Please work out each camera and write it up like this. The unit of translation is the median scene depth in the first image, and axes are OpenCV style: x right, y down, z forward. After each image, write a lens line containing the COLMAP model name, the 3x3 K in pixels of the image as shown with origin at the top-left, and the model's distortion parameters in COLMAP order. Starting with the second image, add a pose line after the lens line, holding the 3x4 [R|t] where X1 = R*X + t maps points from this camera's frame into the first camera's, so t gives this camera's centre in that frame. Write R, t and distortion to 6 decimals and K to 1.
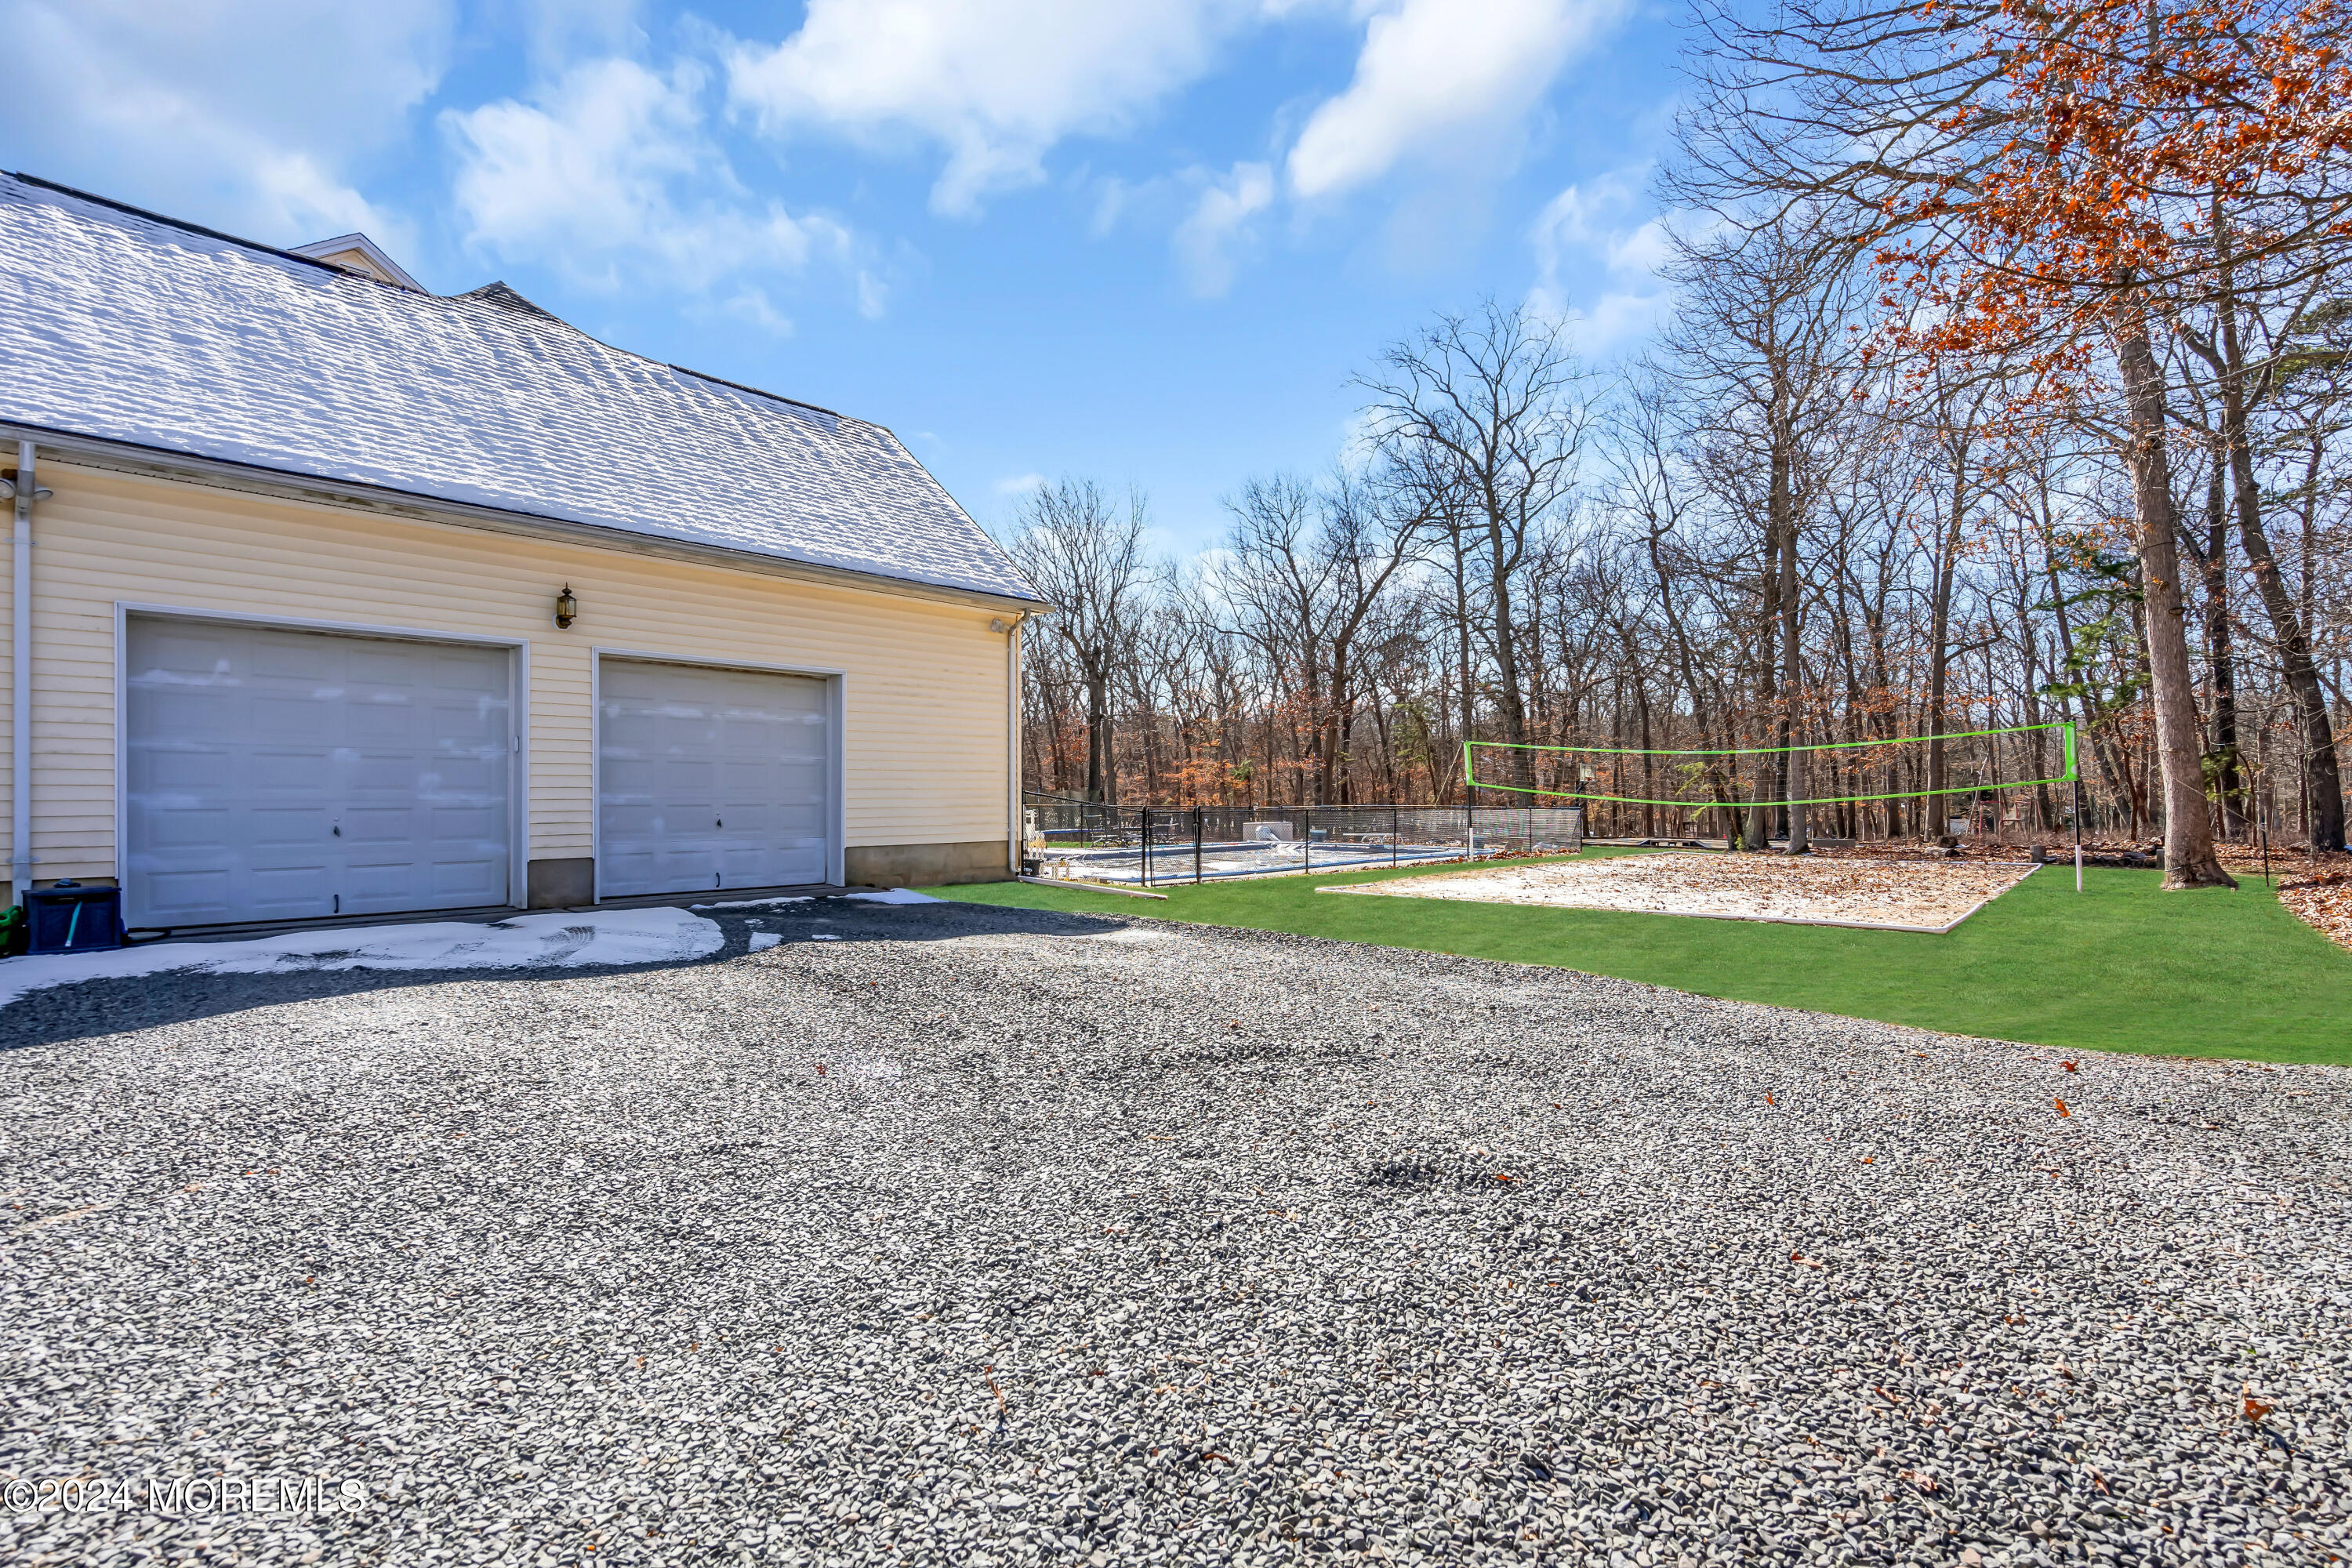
lens RADIAL K [[1152.2, 0, 1178.7], [0, 1152.2, 795.0], [0, 0, 1]] dist [0.003364, 0.001153]
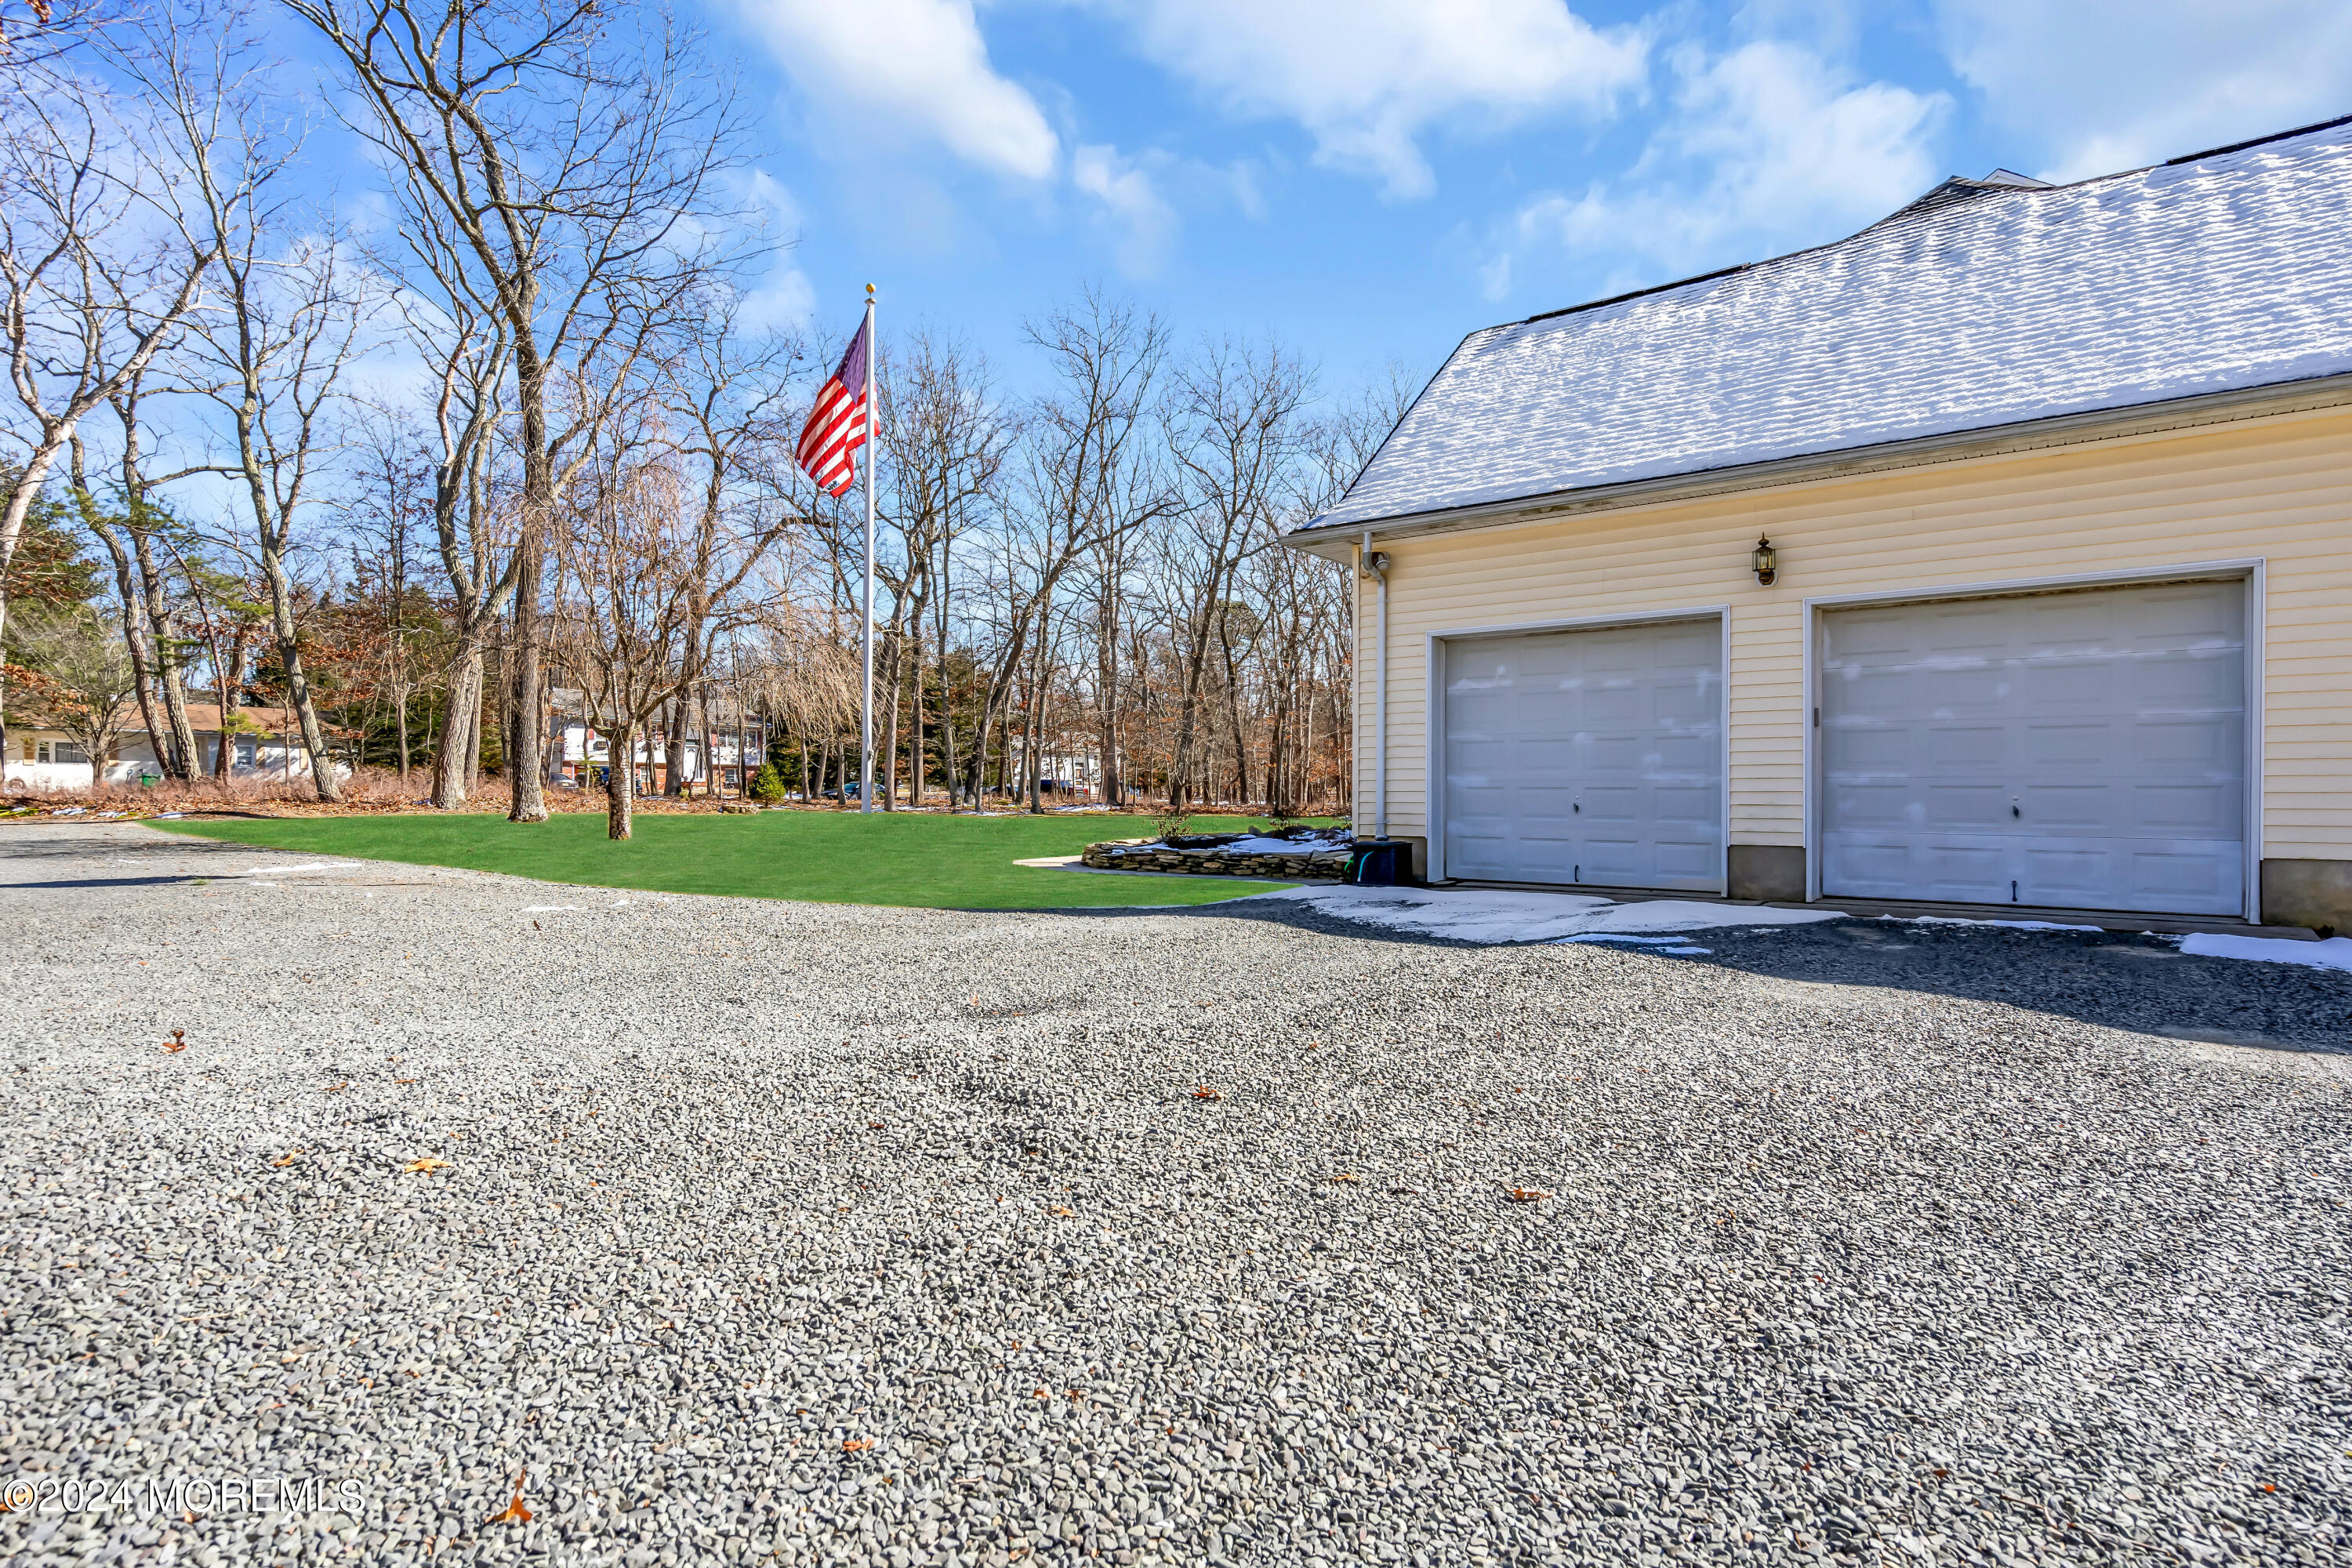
lens RADIAL K [[1227.6, 0, 1176.0], [0, 1227.6, 784.0], [0, 0, 1]] dist [0.023954, -0.000162]
pose [[0.063314, 0.004205, -0.997985, 0.373291], [0.007059, 0.999964, 0.004661, 0.000236], [0.997969, -0.007339, 0.063283, 0.476046]]
